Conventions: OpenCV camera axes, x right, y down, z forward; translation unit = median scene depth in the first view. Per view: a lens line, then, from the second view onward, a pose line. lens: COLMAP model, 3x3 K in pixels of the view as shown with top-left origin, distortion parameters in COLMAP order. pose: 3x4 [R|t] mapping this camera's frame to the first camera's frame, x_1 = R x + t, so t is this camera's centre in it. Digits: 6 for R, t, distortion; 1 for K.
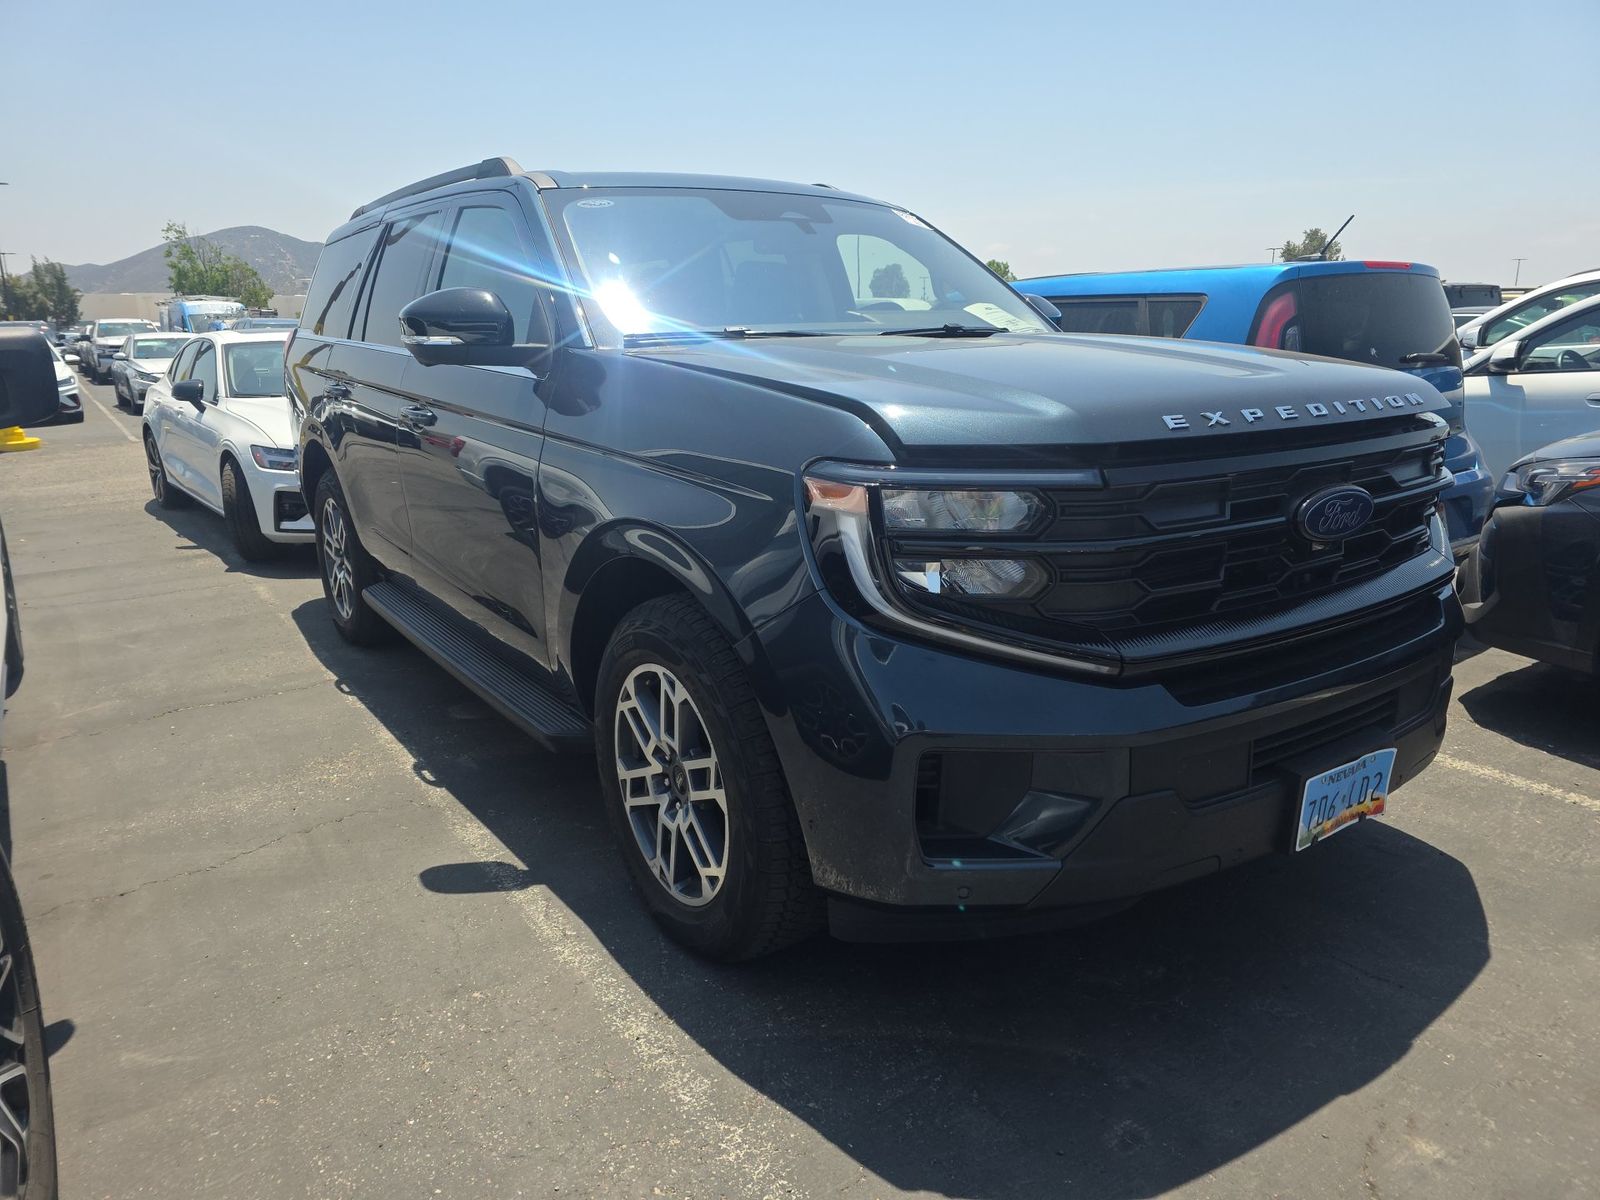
lens RADIAL K [[1099.3, 0, 800.0], [0, 1099.3, 600.0], [0, 0, 1]] dist [-0.008600, -0.004705]
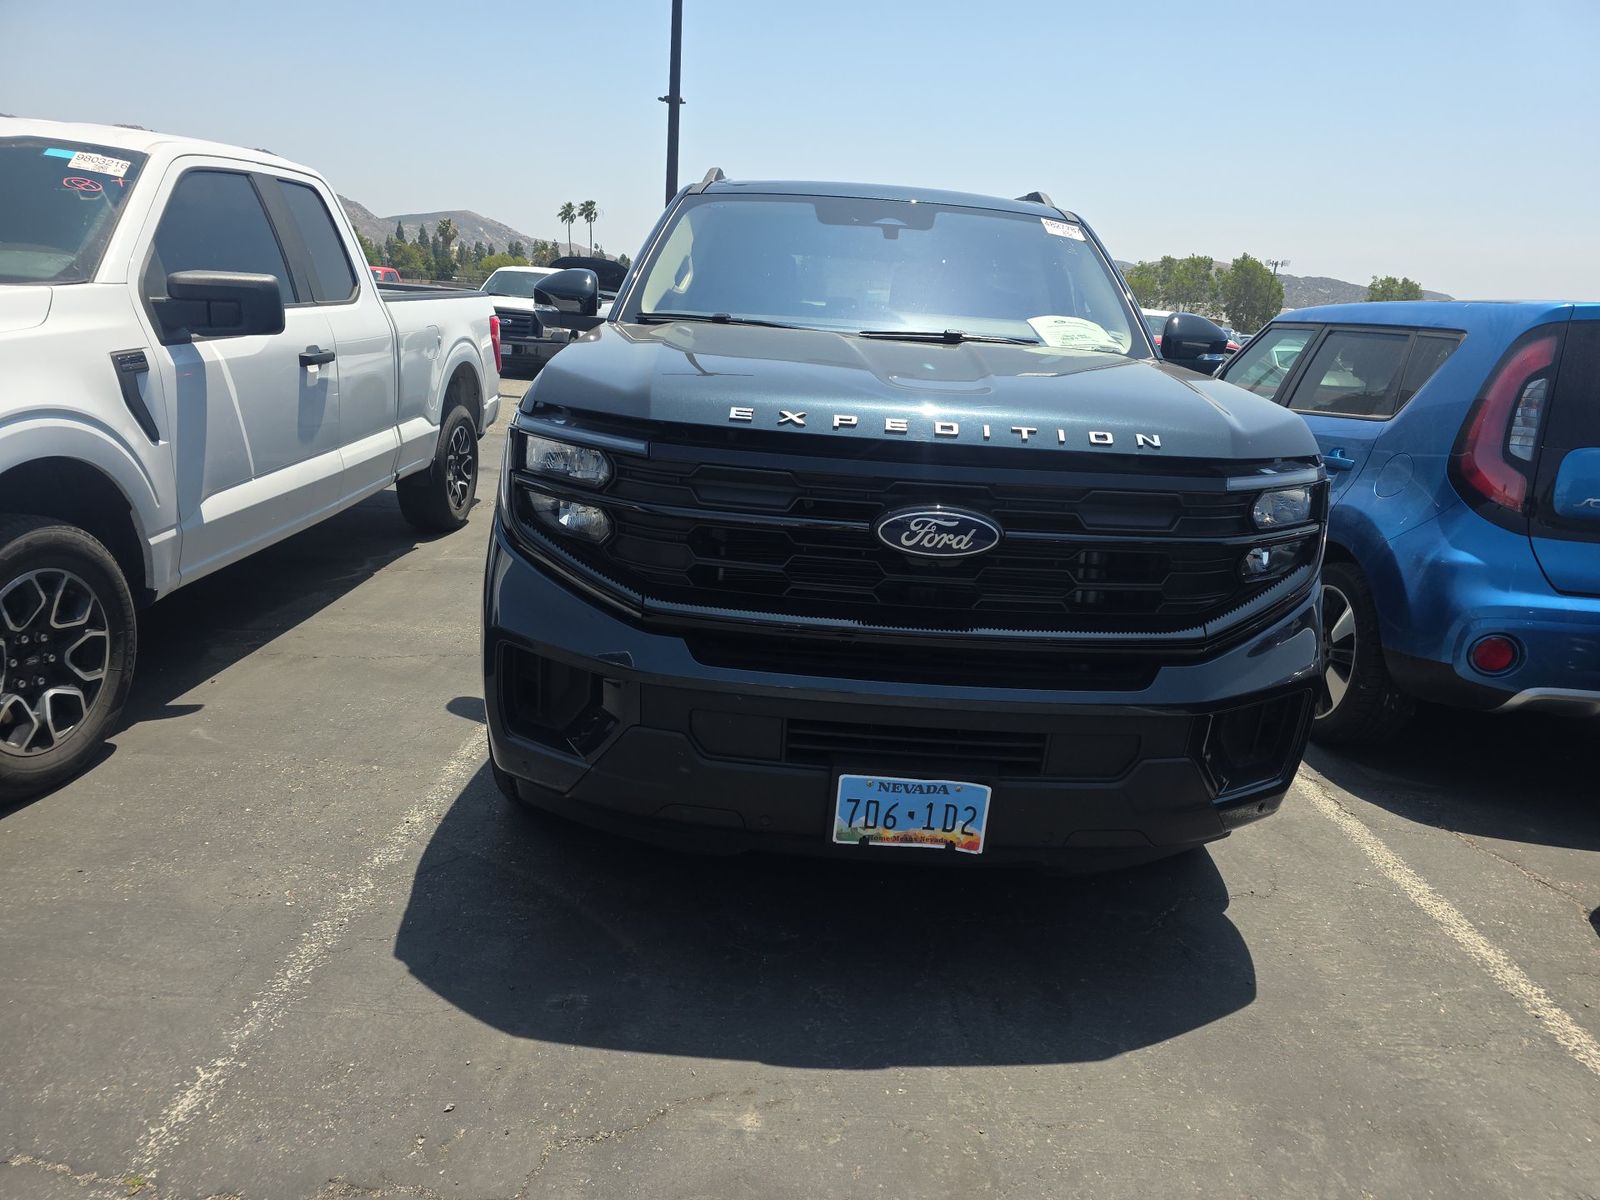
lens RADIAL K [[1084.0, 0, 778.2], [0, 1084.0, 599.5], [0, 0, 1]] dist [0.072077, -0.077177]
pose [[0.830897, 0.216241, -0.512689, 0.907600], [-0.214323, 0.974680, 0.063752, -0.051884], [0.513494, 0.056909, 0.856204, 0.073469]]
